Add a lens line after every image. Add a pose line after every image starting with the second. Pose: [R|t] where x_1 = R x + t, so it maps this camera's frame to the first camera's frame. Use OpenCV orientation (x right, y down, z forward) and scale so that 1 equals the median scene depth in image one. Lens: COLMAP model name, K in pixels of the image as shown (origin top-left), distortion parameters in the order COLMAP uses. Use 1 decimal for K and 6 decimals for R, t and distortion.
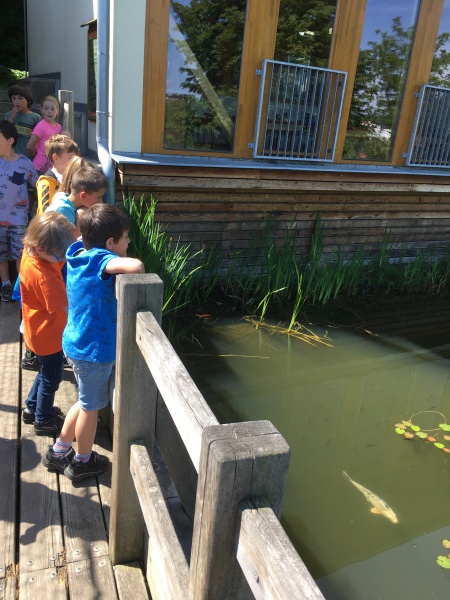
lens RADIAL K [[519.5, 0, 225.0], [0, 519.5, 300.0], [0, 0, 1]] dist [0.065373, -0.005829]
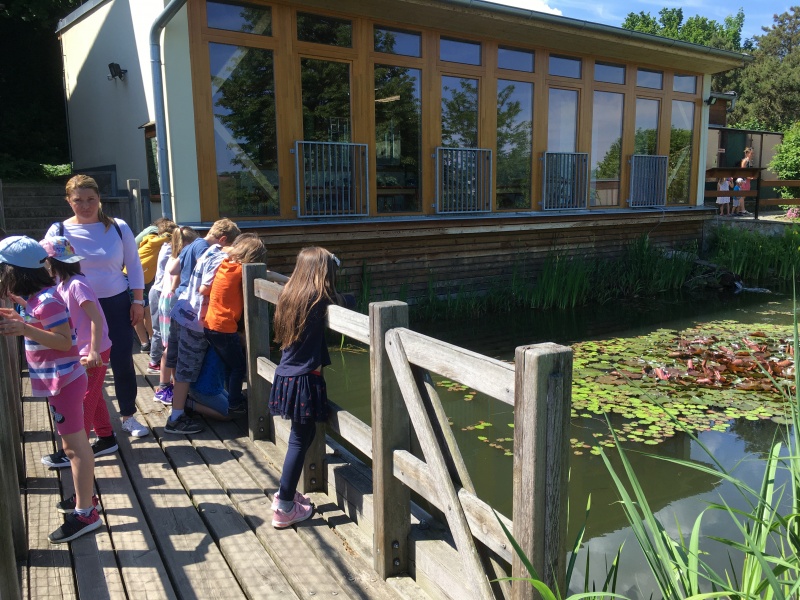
lens RADIAL K [[692.6, 0, 400.0], [0, 692.6, 300.0], [0, 0, 1]] dist [0.065373, -0.005829]
pose [[0.983823, -0.121454, 0.131689, 0.043066], [0.142708, 0.975698, -0.166275, 0.170335], [-0.108294, 0.182378, 0.977246, -0.441395]]
